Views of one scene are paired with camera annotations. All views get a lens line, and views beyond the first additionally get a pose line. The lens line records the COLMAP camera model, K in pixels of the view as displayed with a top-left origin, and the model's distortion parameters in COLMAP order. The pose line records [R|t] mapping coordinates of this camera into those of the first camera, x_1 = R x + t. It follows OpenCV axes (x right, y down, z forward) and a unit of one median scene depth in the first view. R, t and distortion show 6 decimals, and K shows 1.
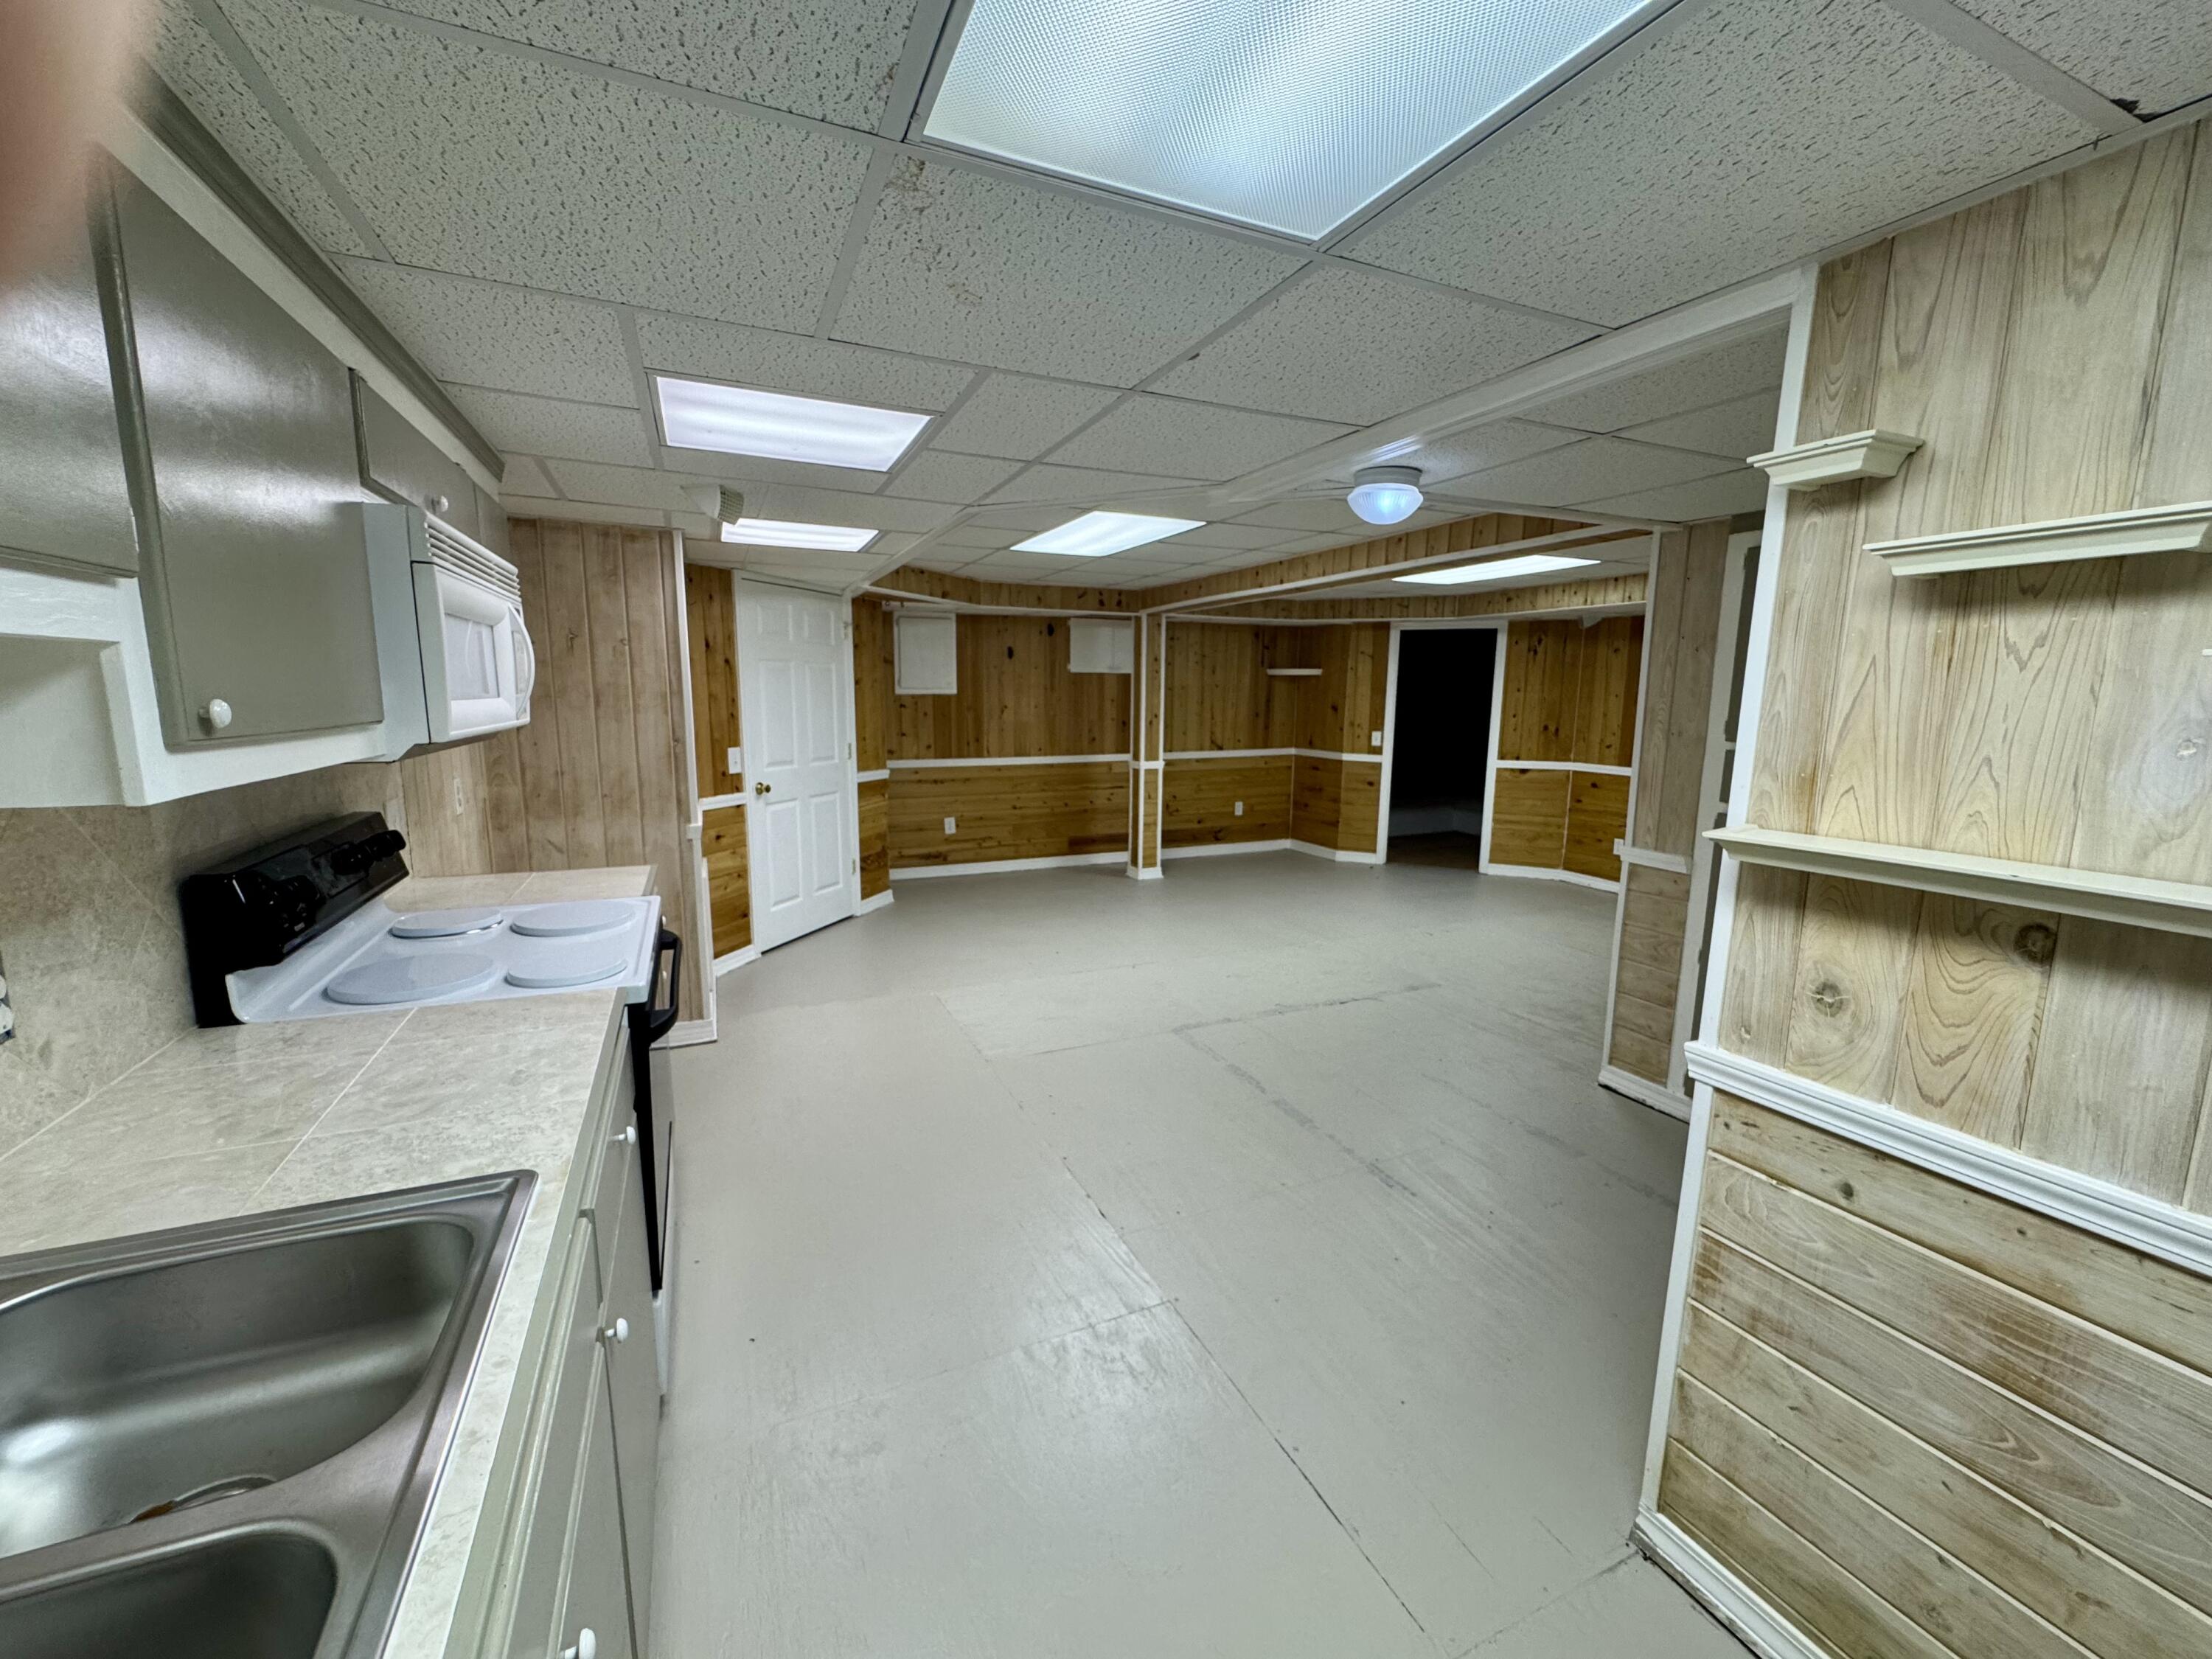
lens RADIAL K [[889.3, 0, 1105.1], [0, 889.3, 825.6], [0, 0, 1]] dist [0.002480, 0.000425]
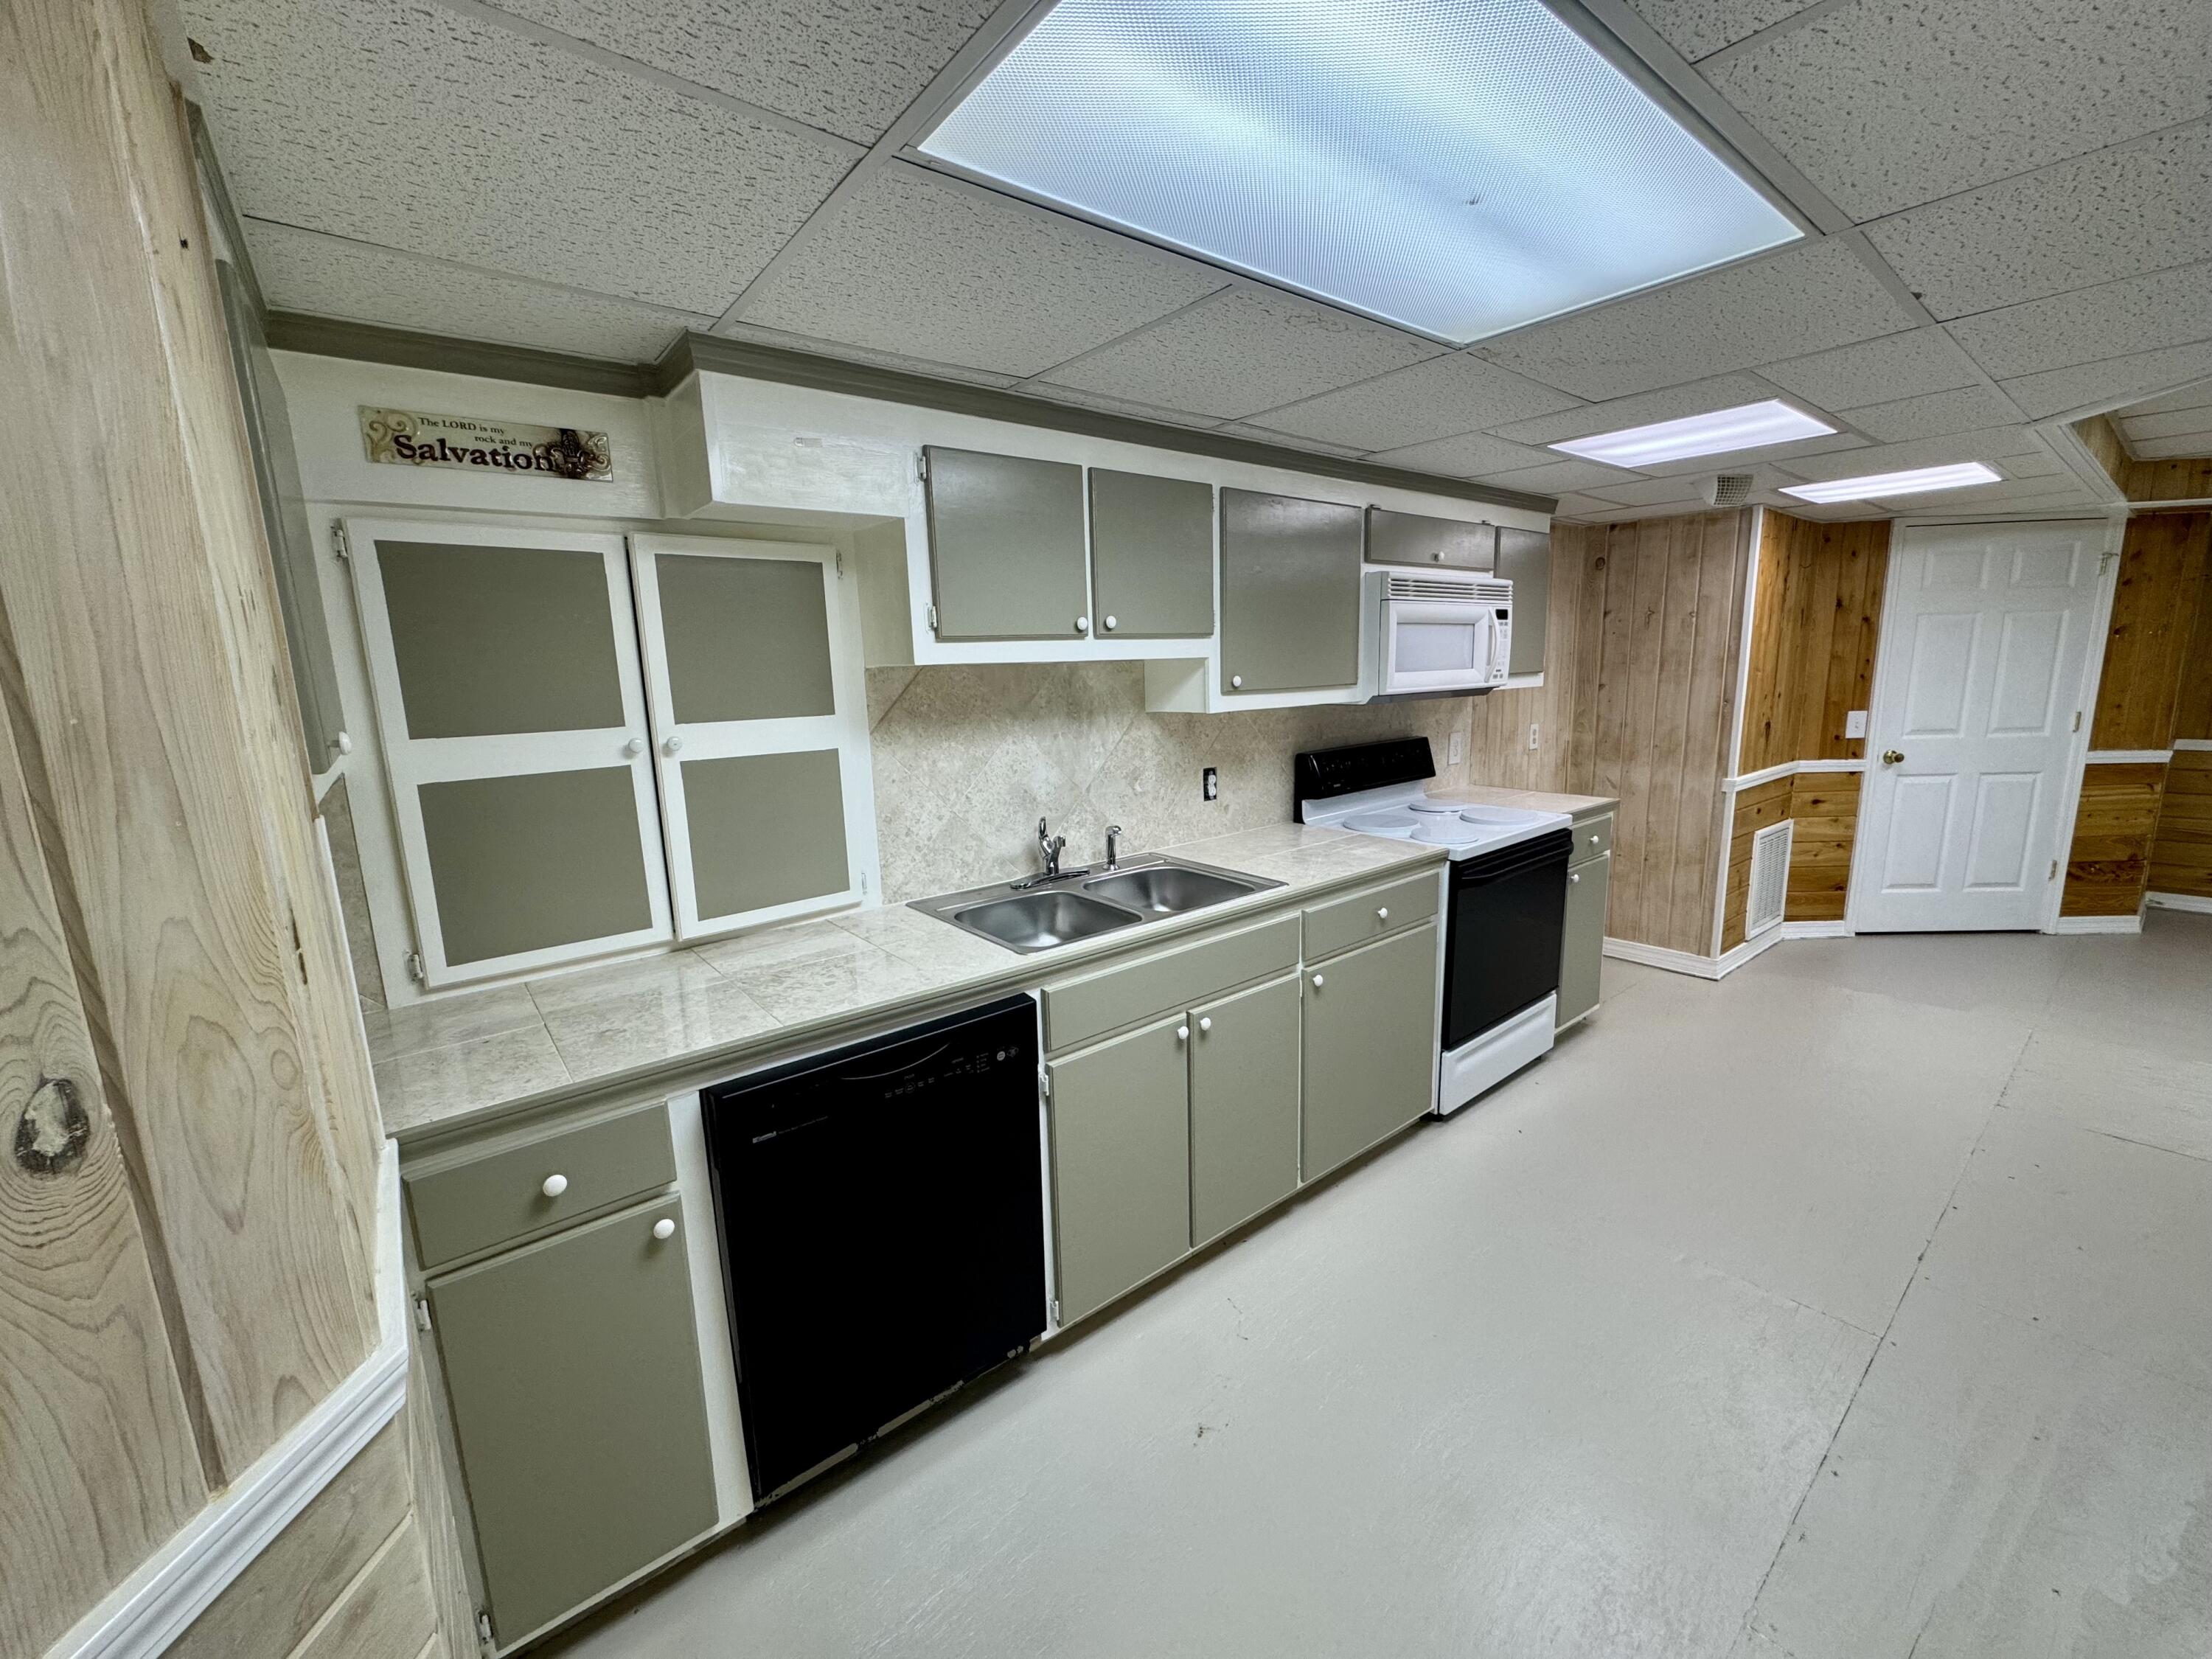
lens RADIAL K [[889.3, 0, 1116.7], [0, 889.3, 827.0], [0, 0, 1]] dist [0.002480, 0.000425]
pose [[0.260958, 0.156298, -0.952613, 0.395706], [-0.113404, 0.984937, 0.130535, -0.000630], [0.958666, 0.073966, 0.274752, -0.013172]]
